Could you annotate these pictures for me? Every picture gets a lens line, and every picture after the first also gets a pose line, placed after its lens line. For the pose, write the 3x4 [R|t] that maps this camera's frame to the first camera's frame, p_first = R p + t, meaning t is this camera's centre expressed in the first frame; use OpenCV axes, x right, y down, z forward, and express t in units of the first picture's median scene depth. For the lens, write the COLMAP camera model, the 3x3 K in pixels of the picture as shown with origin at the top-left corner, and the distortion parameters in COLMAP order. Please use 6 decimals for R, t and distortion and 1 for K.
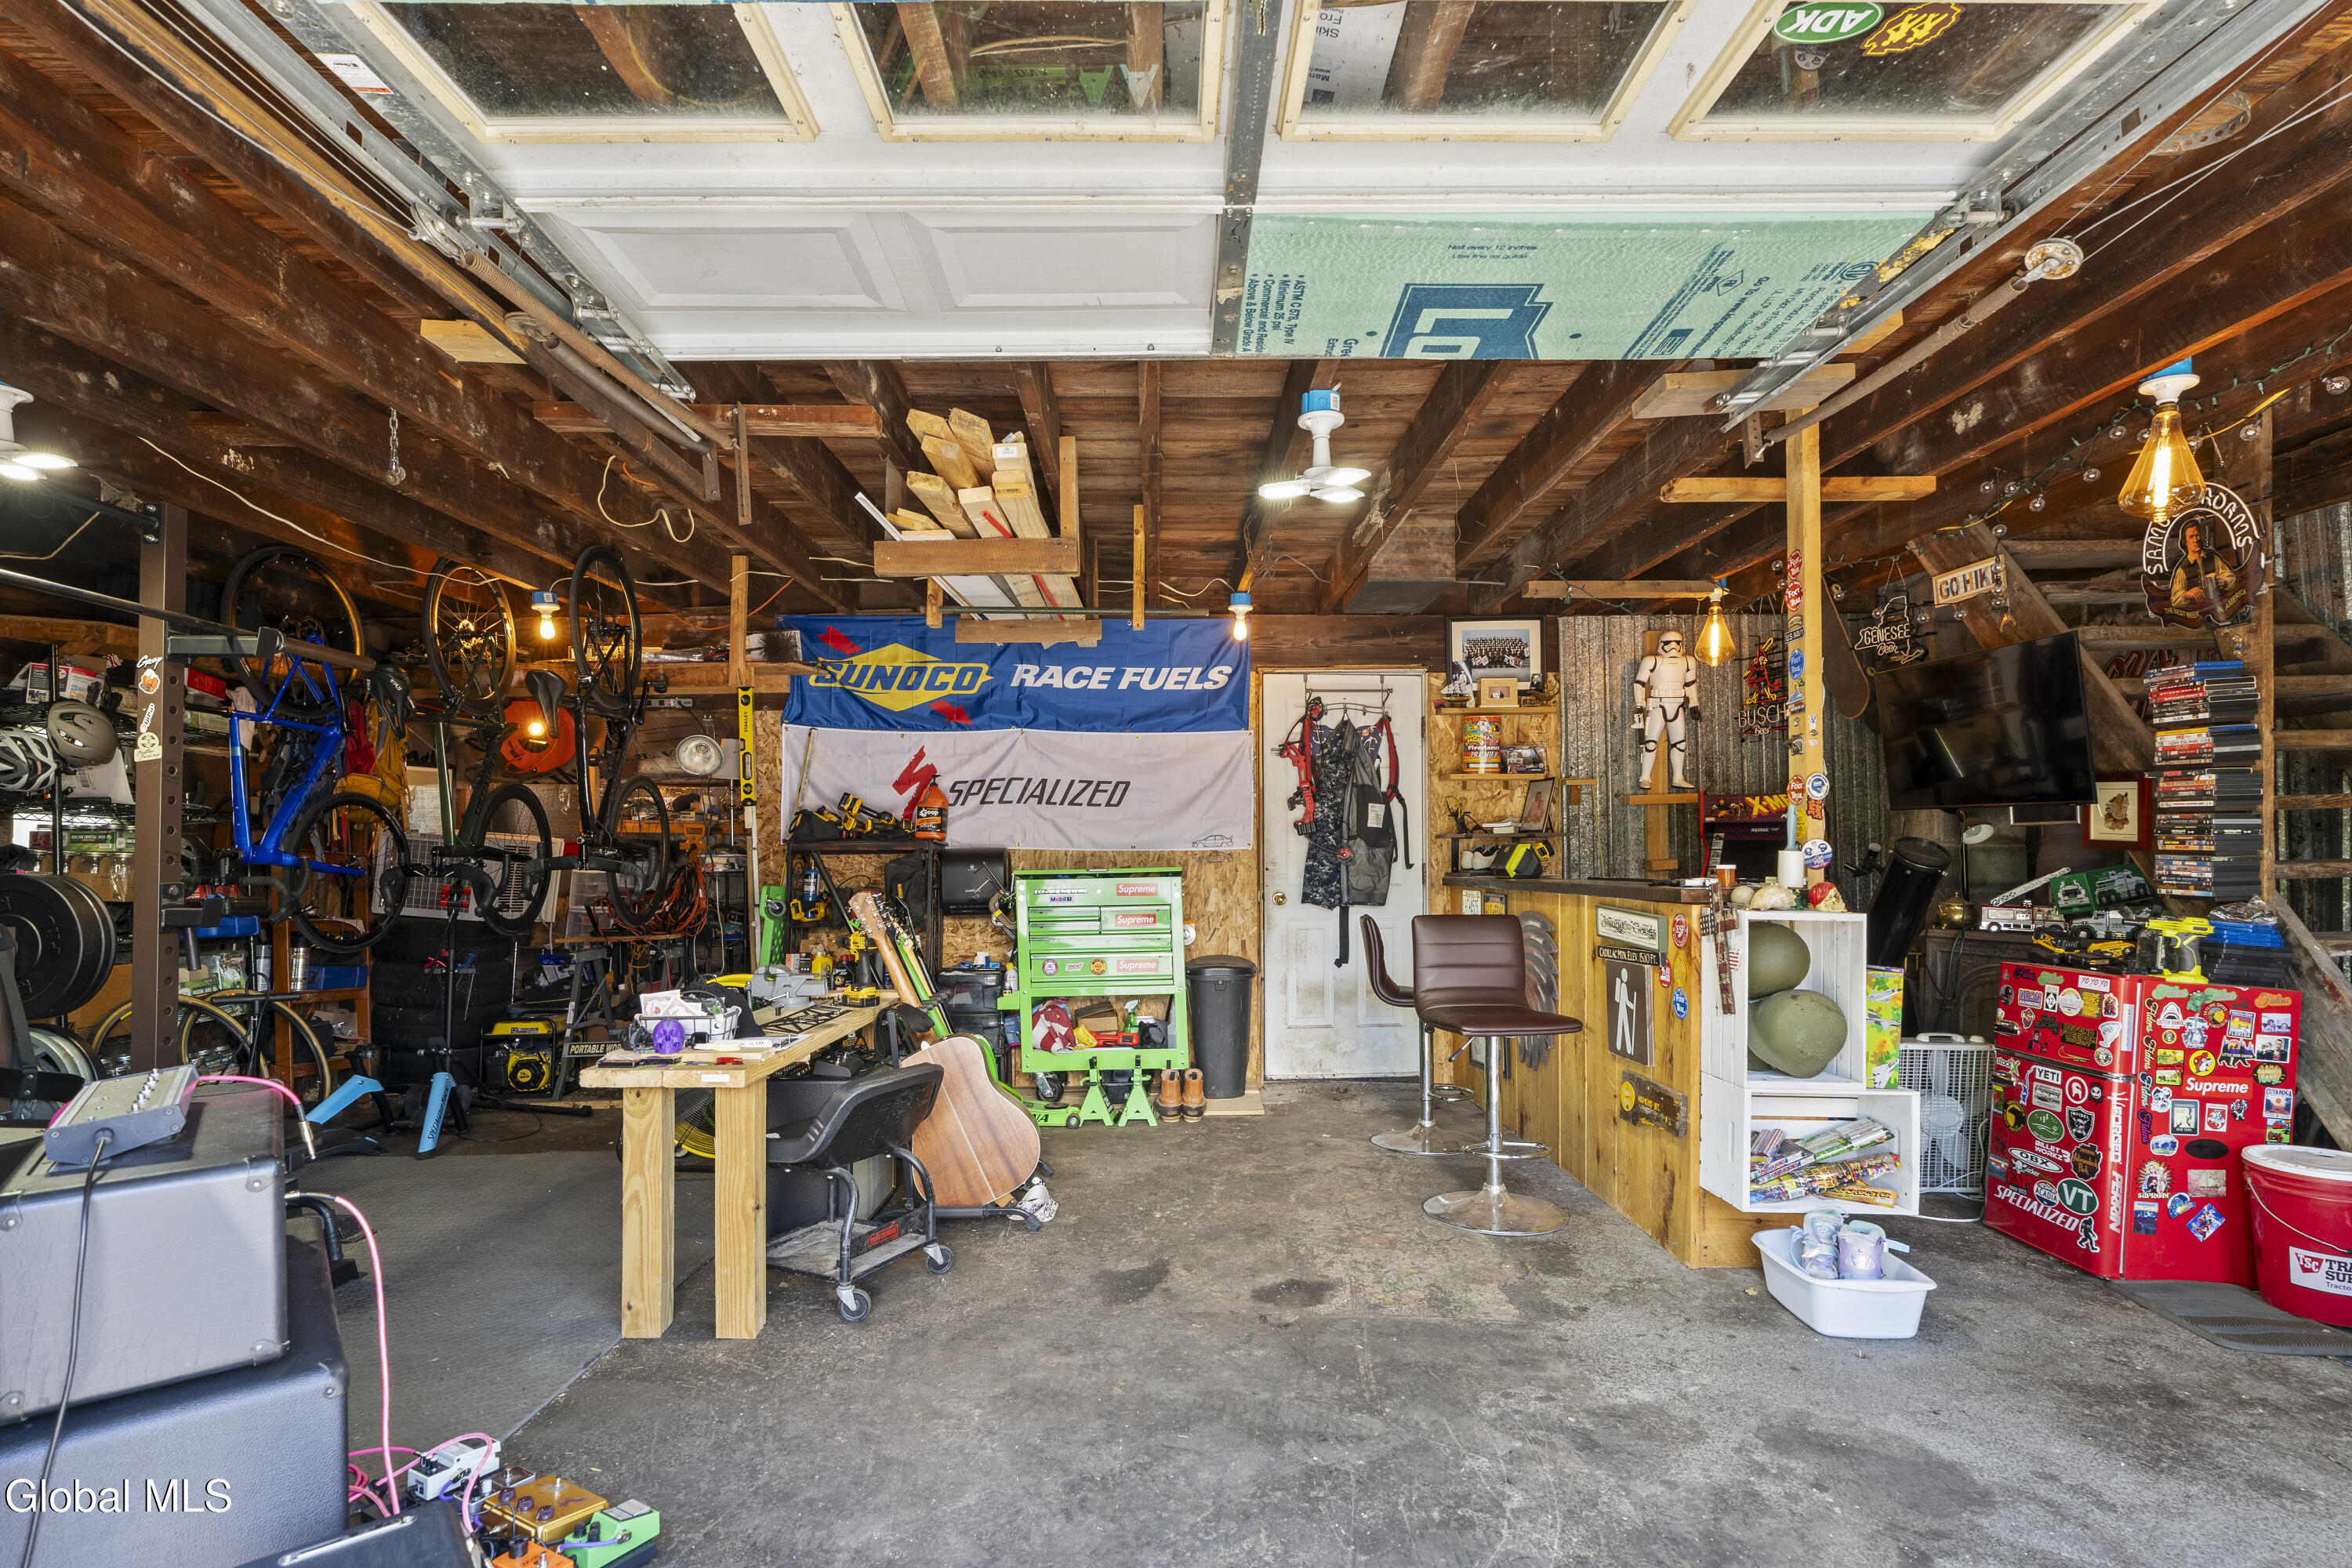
lens RADIAL K [[1147.3, 0, 1184.7], [0, 1147.3, 834.9], [0, 0, 1]] dist [-0.001485, 0.000816]
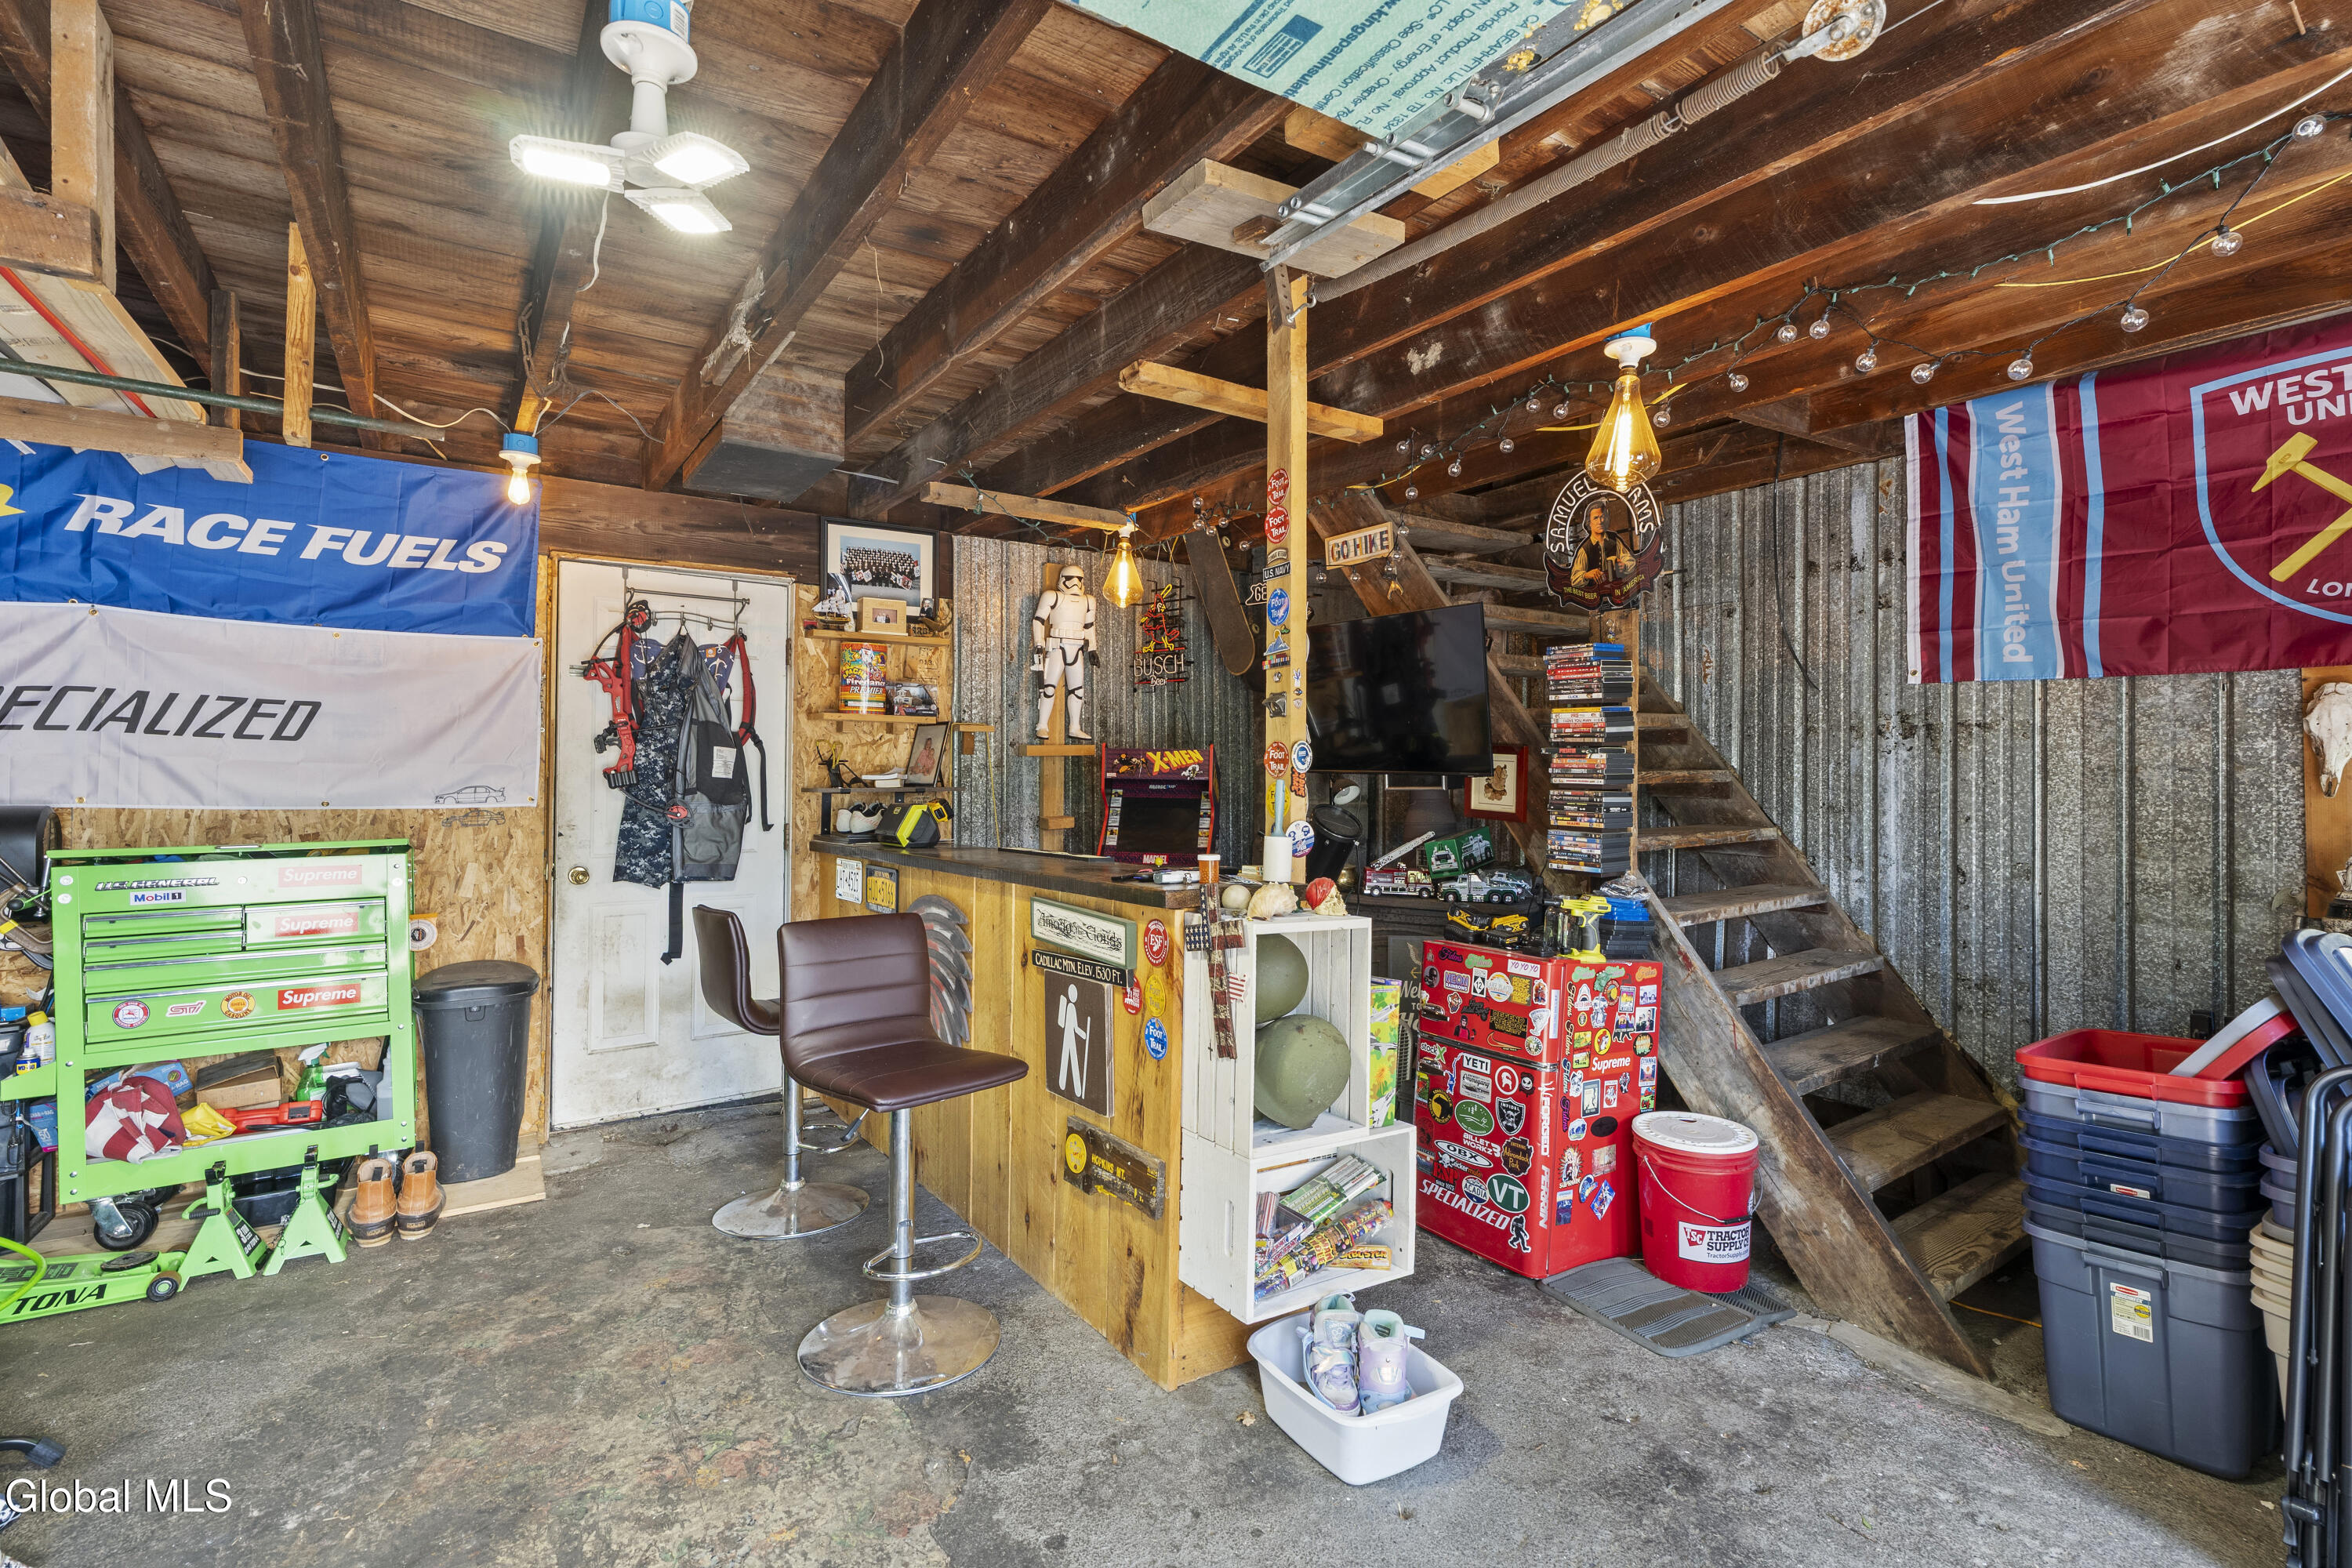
lens RADIAL K [[1082.4, 0, 1167.4], [0, 1082.4, 769.5], [0, 0, 1]] dist [-0.007124, 0.002144]
pose [[0.844626, 0.015341, 0.535137, 0.040611], [-0.019524, 0.999807, 0.002154, -0.025747], [-0.535001, -0.012267, 0.844763, 0.305542]]
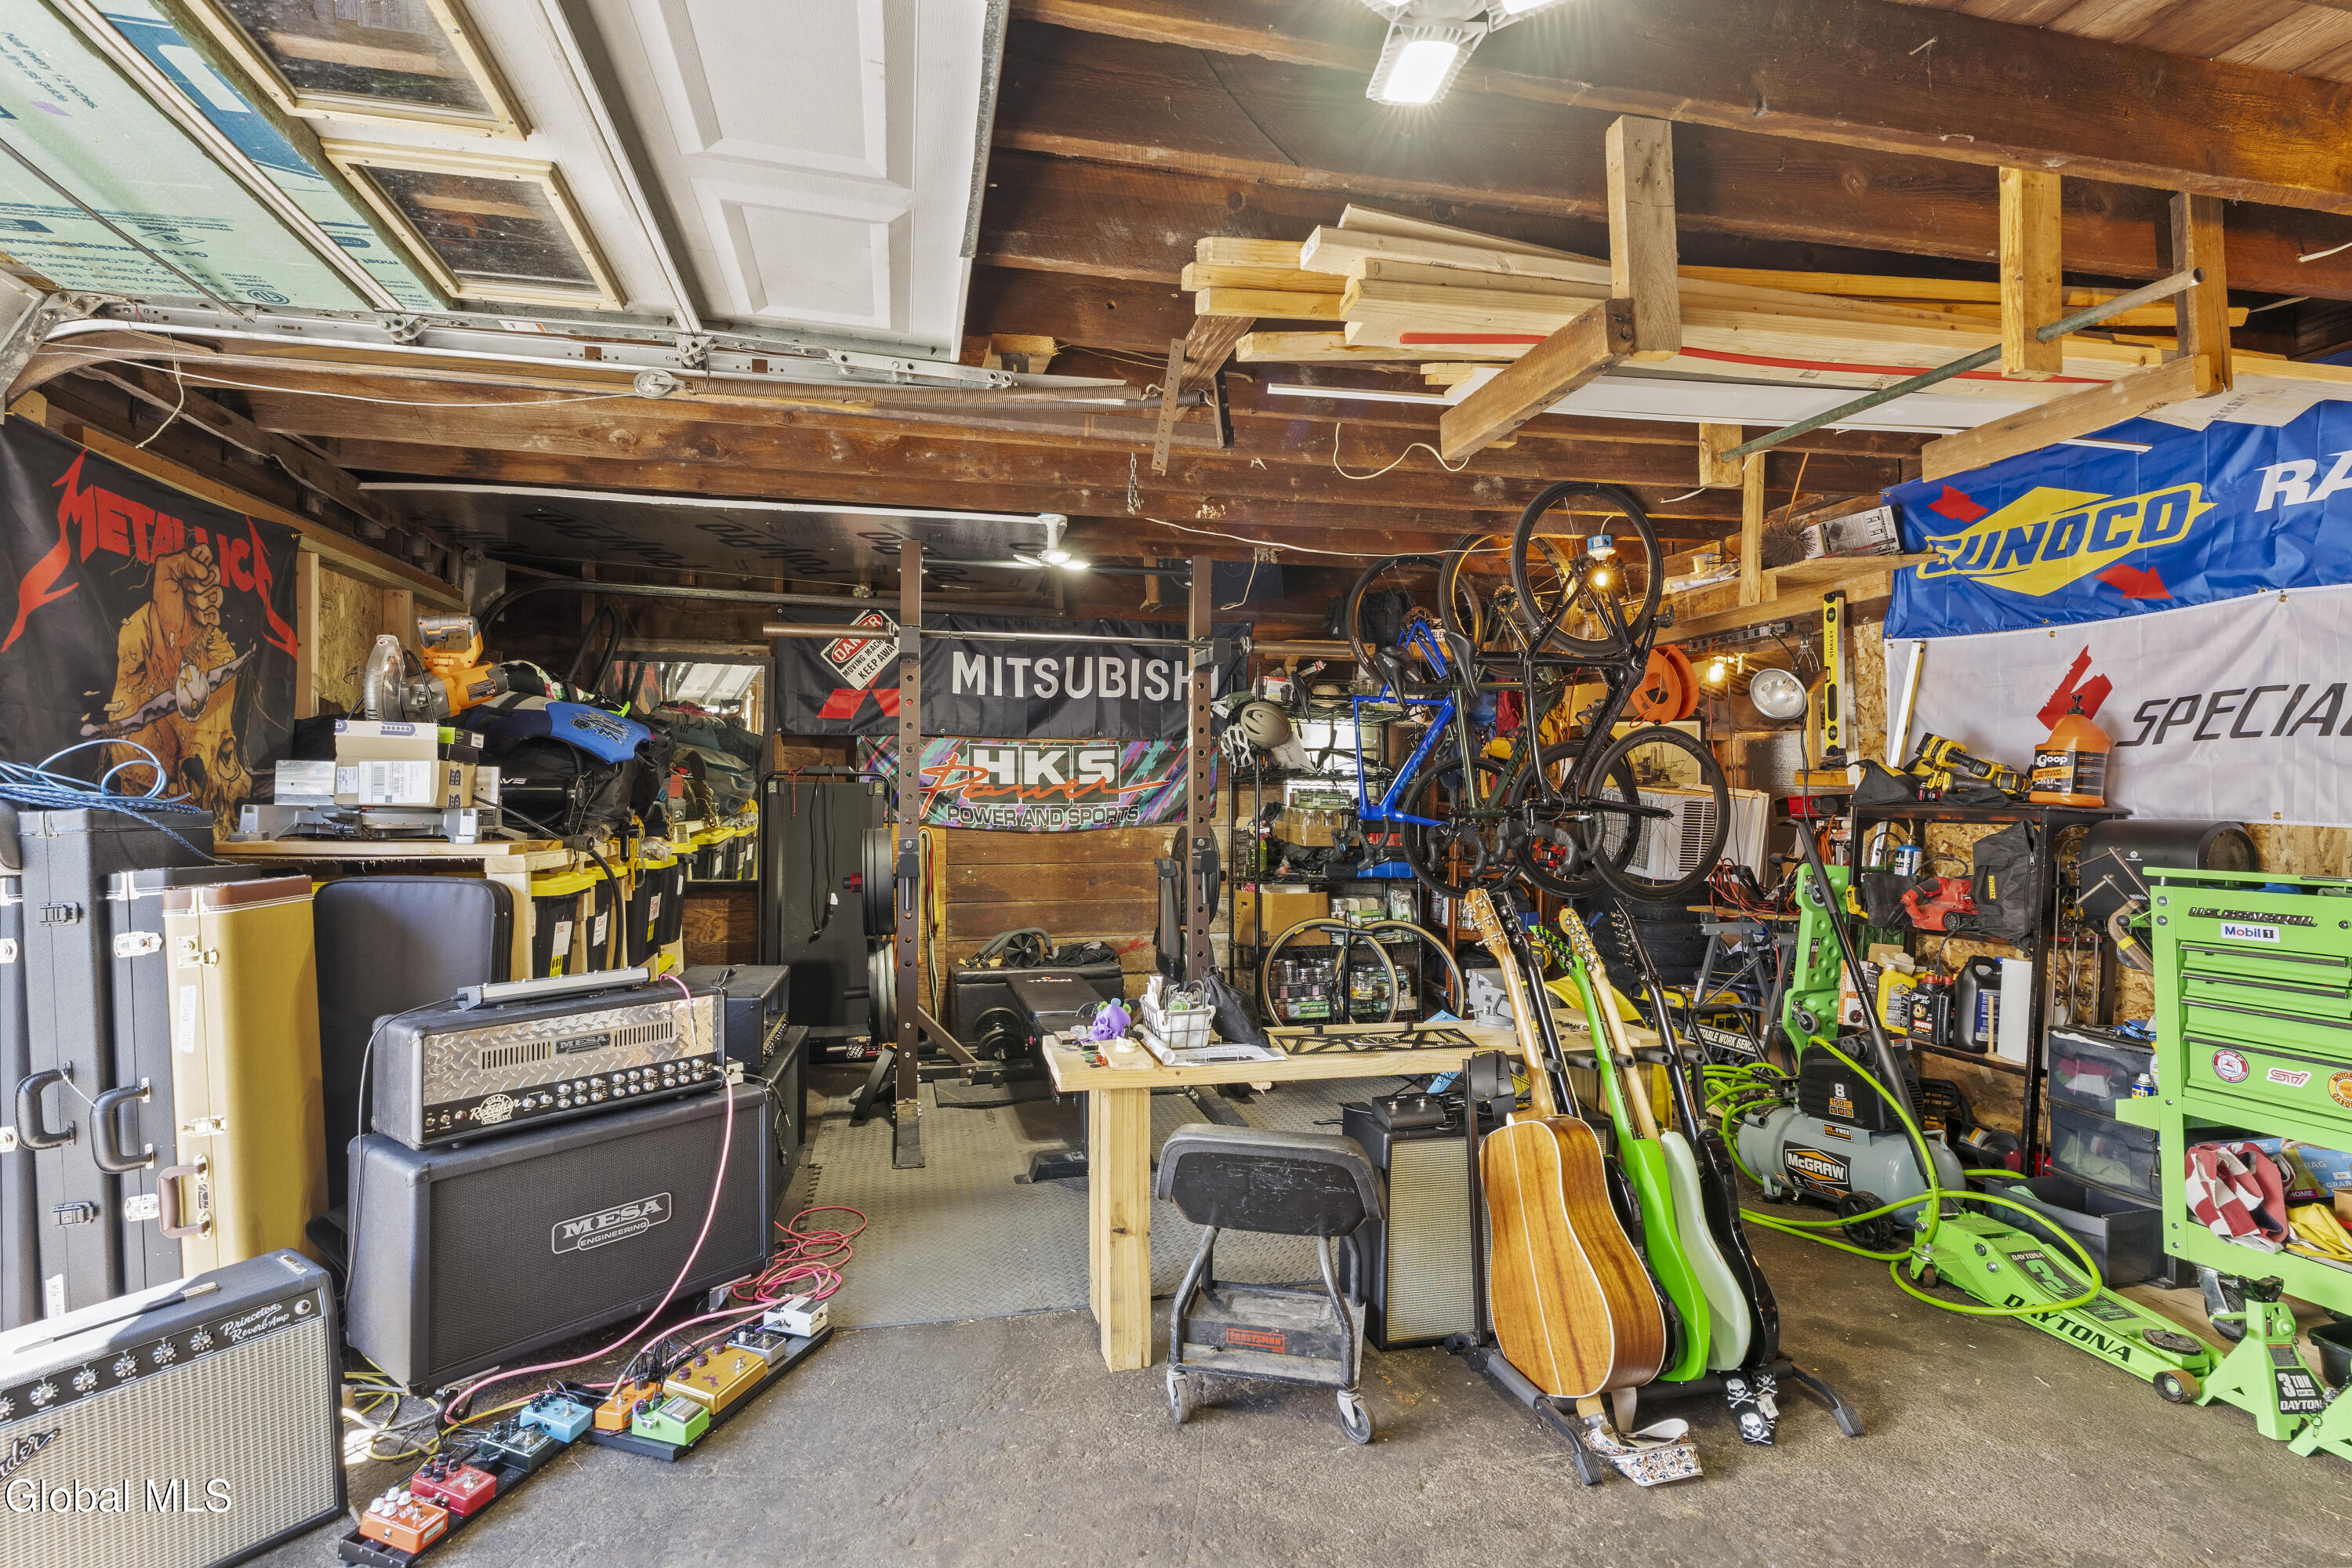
lens RADIAL K [[1147.3, 0, 1184.2], [0, 1147.3, 775.3], [0, 0, 1]] dist [-0.001485, 0.000816]
pose [[0.211938, -0.007343, -0.977256, 0.333962], [0.016035, 0.999863, -0.004035, -0.020616], [0.977152, -0.014815, 0.212026, 0.541930]]
